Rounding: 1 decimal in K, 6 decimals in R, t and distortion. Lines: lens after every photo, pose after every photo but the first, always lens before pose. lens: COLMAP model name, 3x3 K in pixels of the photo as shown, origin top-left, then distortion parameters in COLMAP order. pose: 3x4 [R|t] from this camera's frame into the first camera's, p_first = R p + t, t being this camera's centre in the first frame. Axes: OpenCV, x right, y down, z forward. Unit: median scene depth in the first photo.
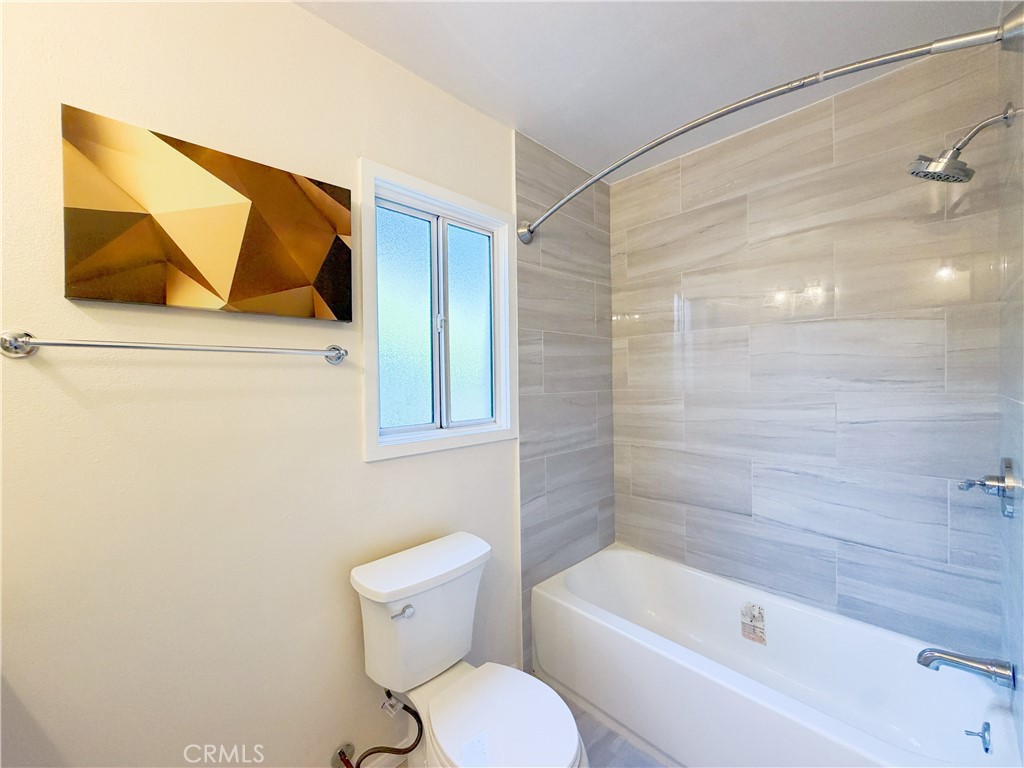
lens RADIAL K [[408.8, 0, 509.9], [0, 408.8, 383.2], [0, 0, 1]] dist [0.000702, 0.000264]
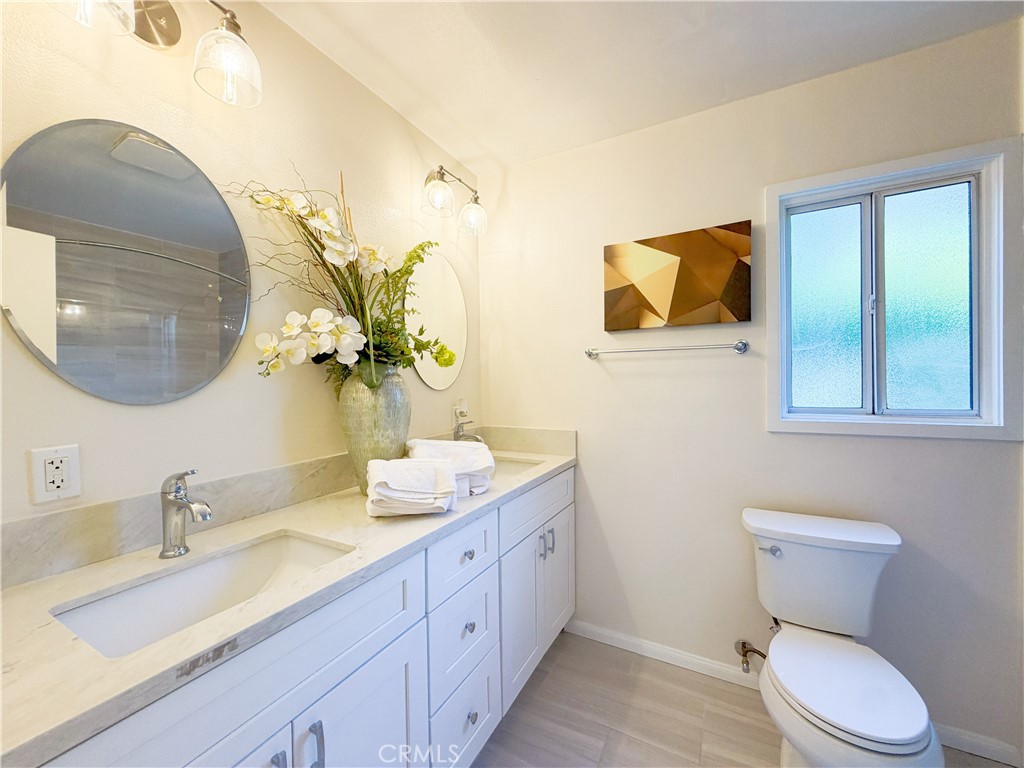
lens RADIAL K [[408.8, 0, 509.9], [0, 408.8, 383.2], [0, 0, 1]] dist [0.000702, 0.000264]
pose [[0.307569, 0.015560, -0.951398, 0.665551], [0.001808, 0.999855, 0.016937, 0.027072], [0.951524, -0.006929, 0.307497, -0.142886]]
